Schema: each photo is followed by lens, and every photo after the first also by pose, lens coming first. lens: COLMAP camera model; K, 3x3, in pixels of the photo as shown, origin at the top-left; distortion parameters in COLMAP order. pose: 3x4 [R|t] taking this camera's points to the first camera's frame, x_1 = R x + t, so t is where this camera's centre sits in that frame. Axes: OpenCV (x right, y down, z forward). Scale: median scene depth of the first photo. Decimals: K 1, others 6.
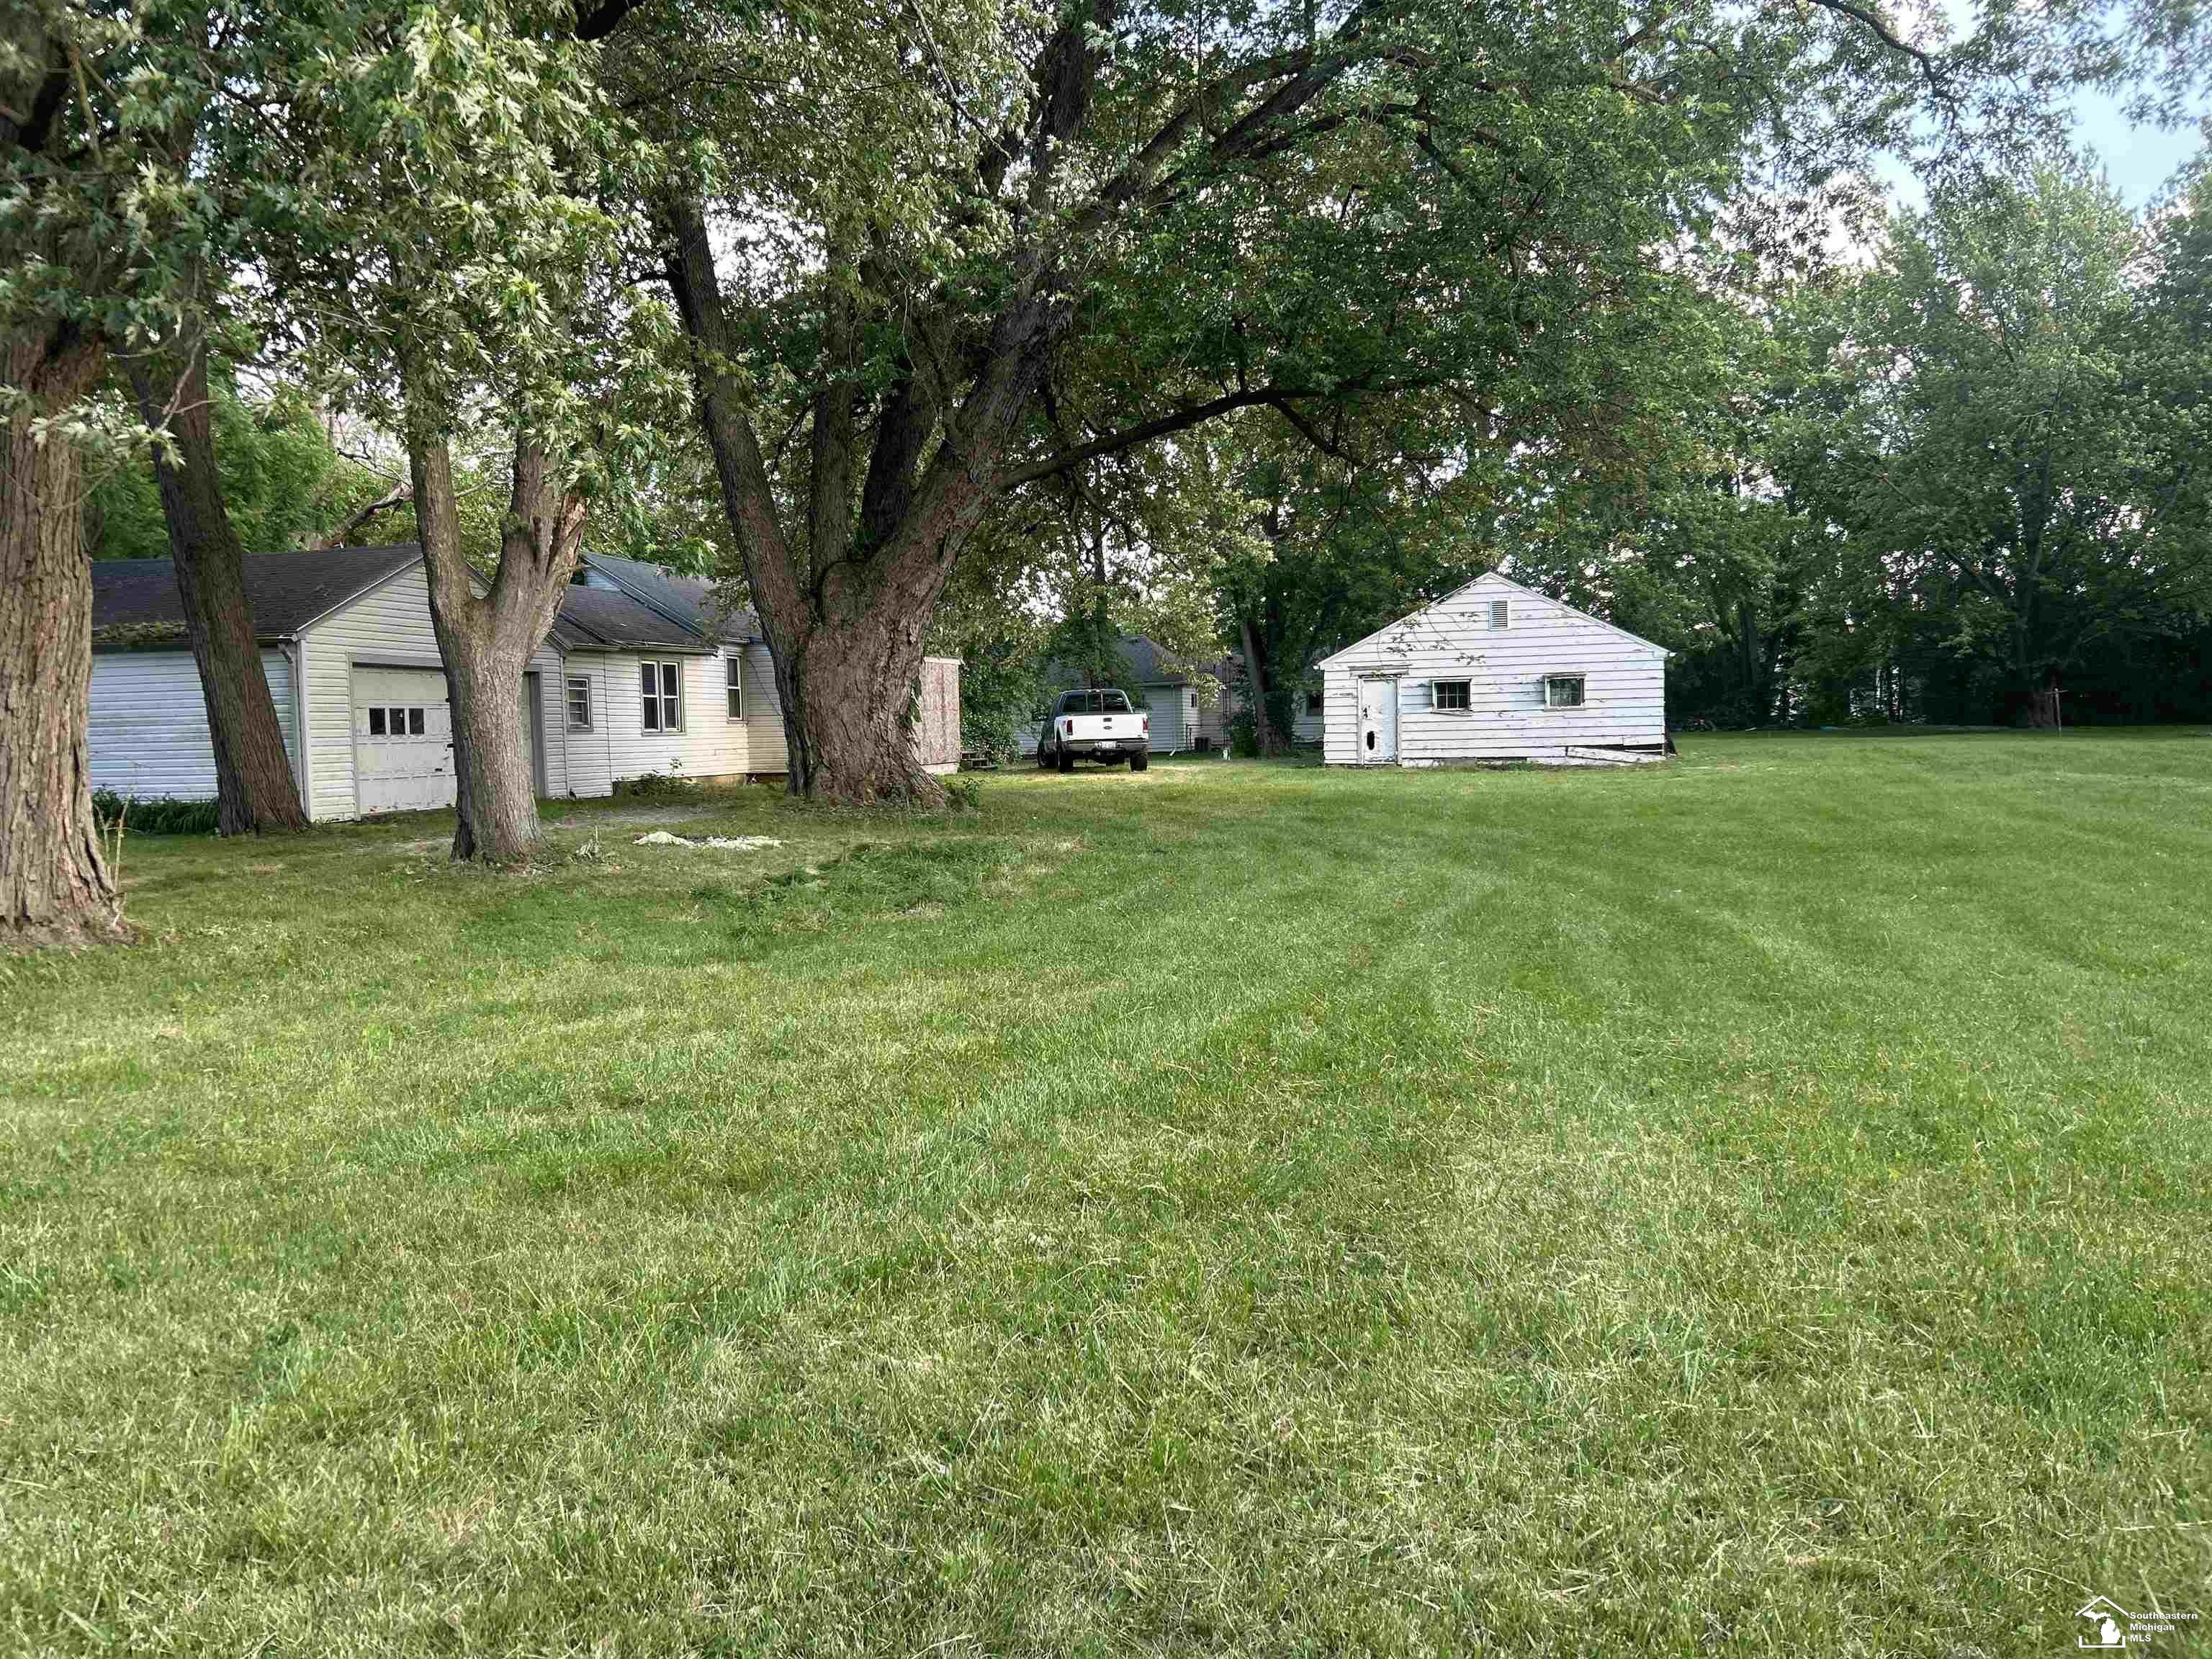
lens RADIAL K [[1638.3, 0, 1096.2], [0, 1638.3, 823.0], [0, 0, 1]] dist [0.043177, -0.003889]
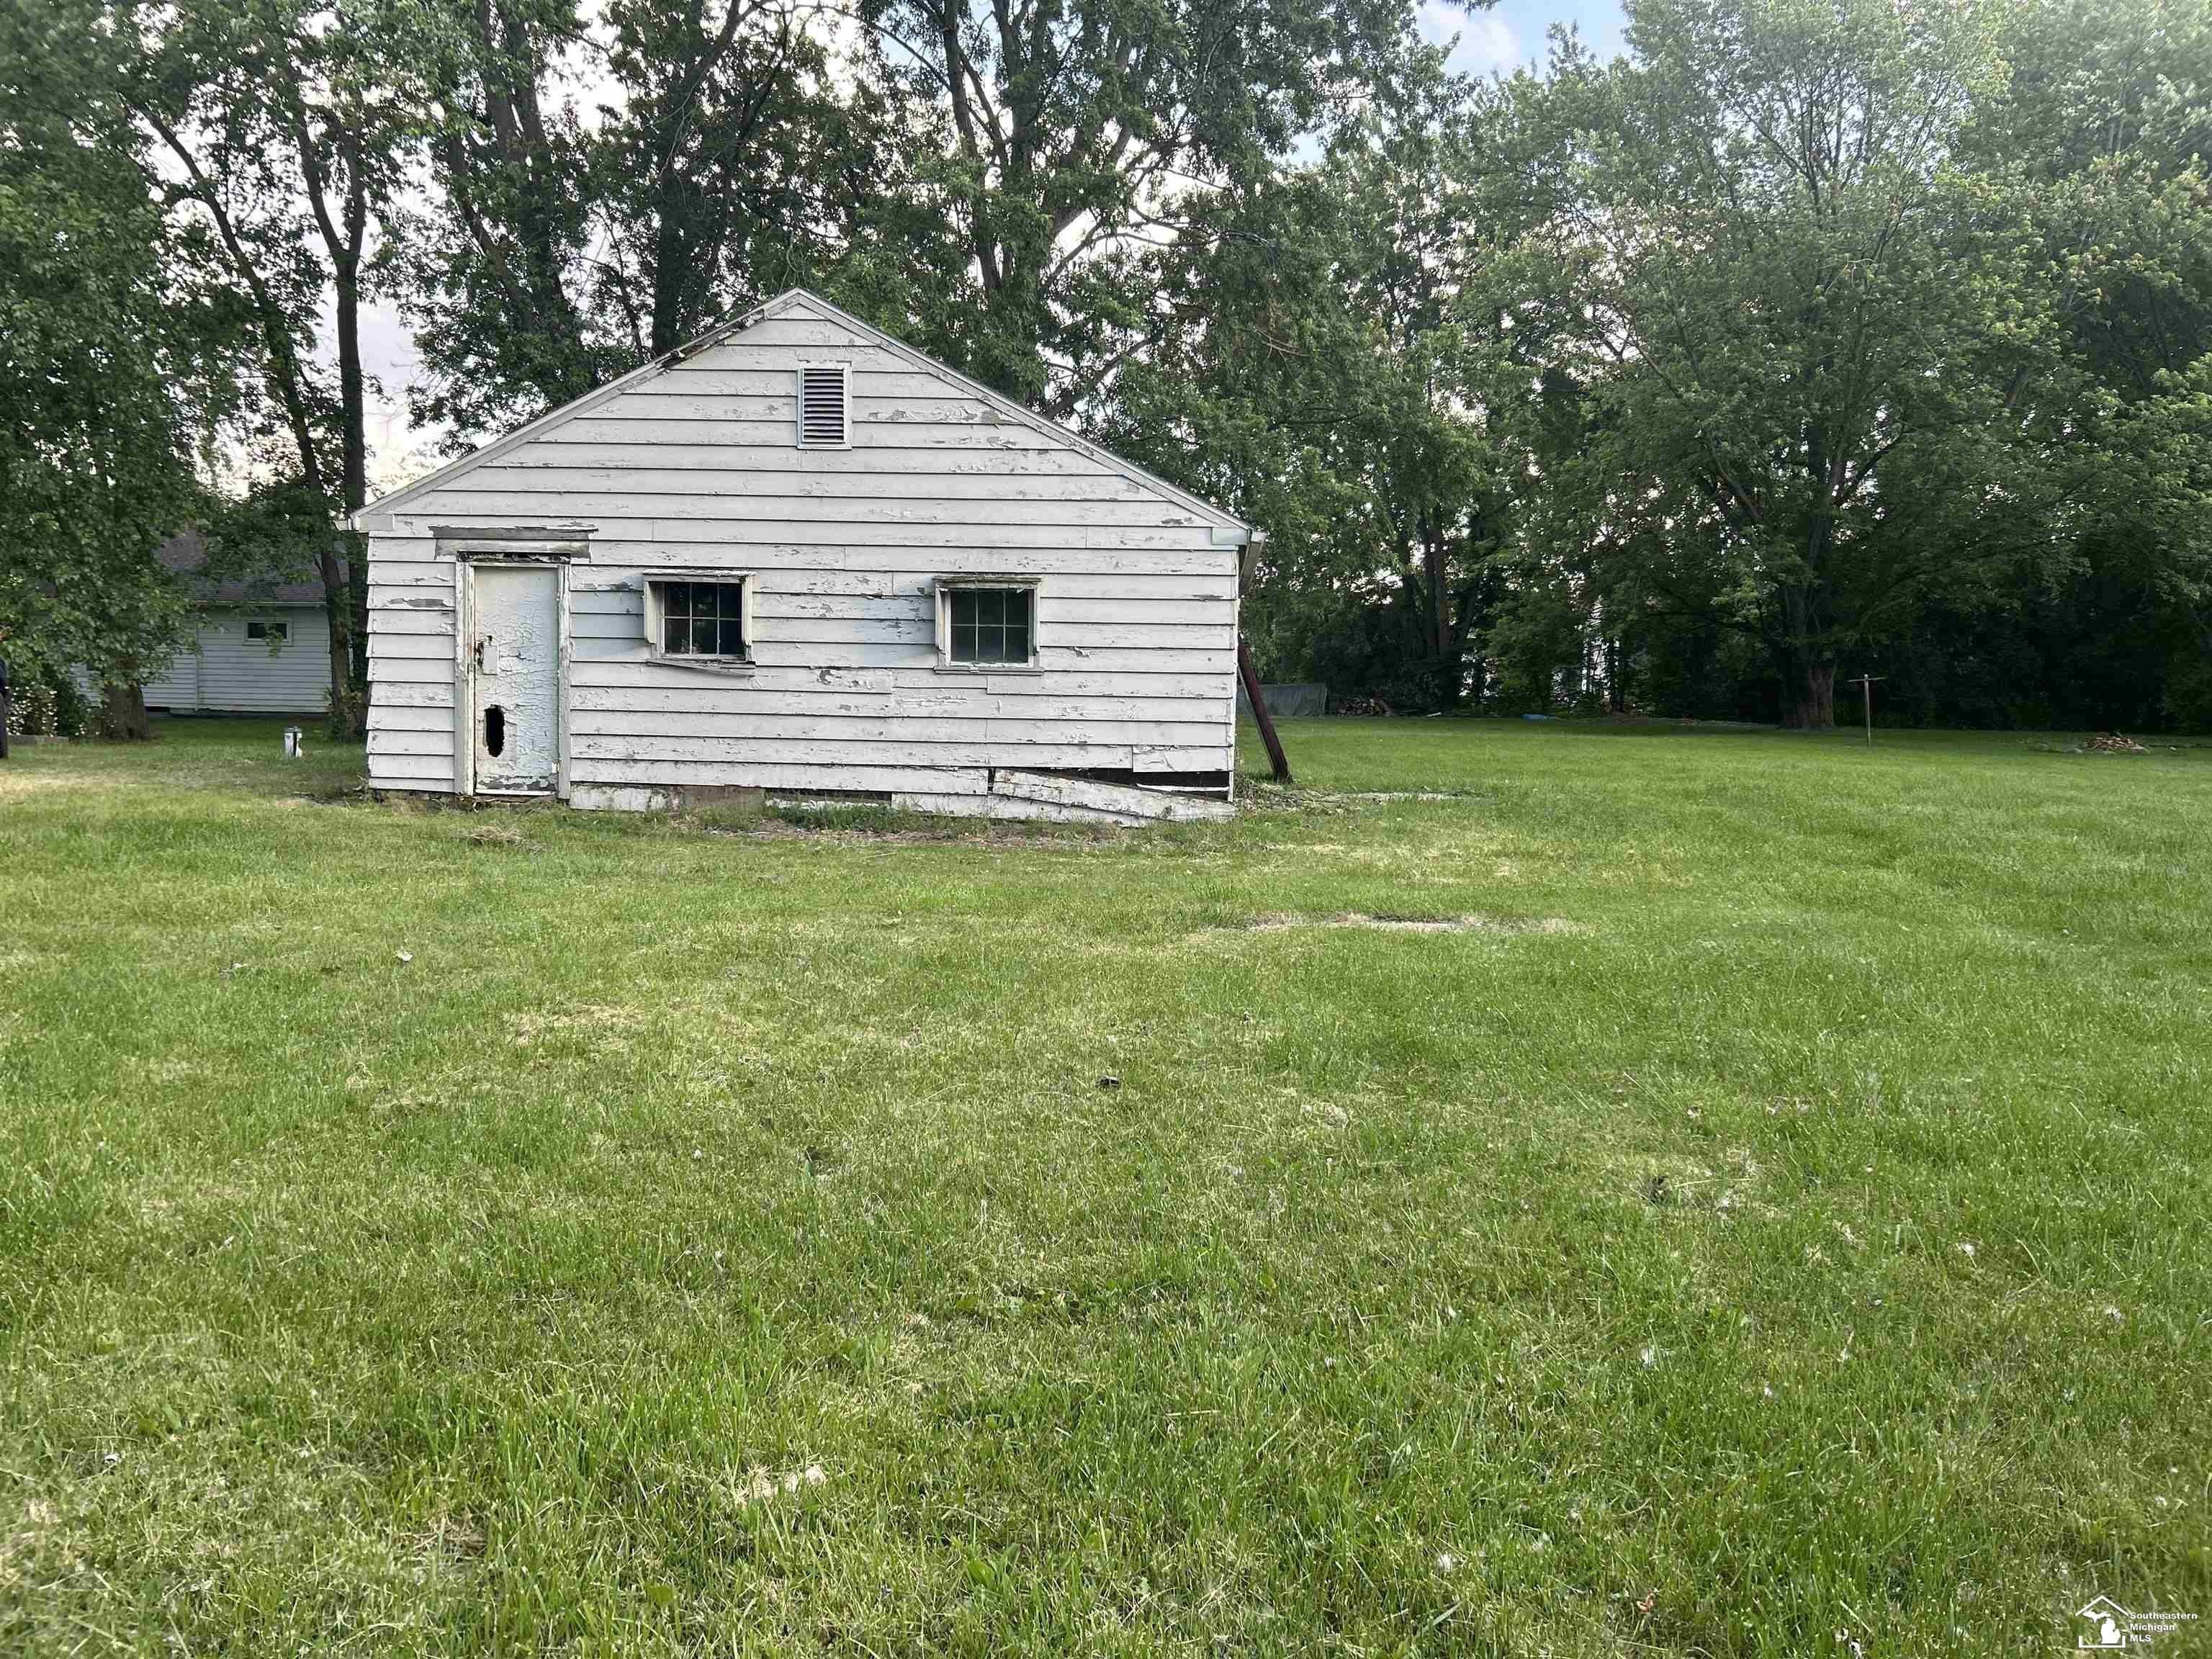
lens RADIAL K [[1638.3, 0, 1108.2], [0, 1638.3, 831.4], [0, 0, 1]] dist [0.043177, -0.003889]
pose [[0.982242, 0.025435, 0.185885, 0.243128], [-0.031365, 0.999086, 0.029031, -0.044073], [-0.184977, -0.034345, 0.982143, 0.623573]]
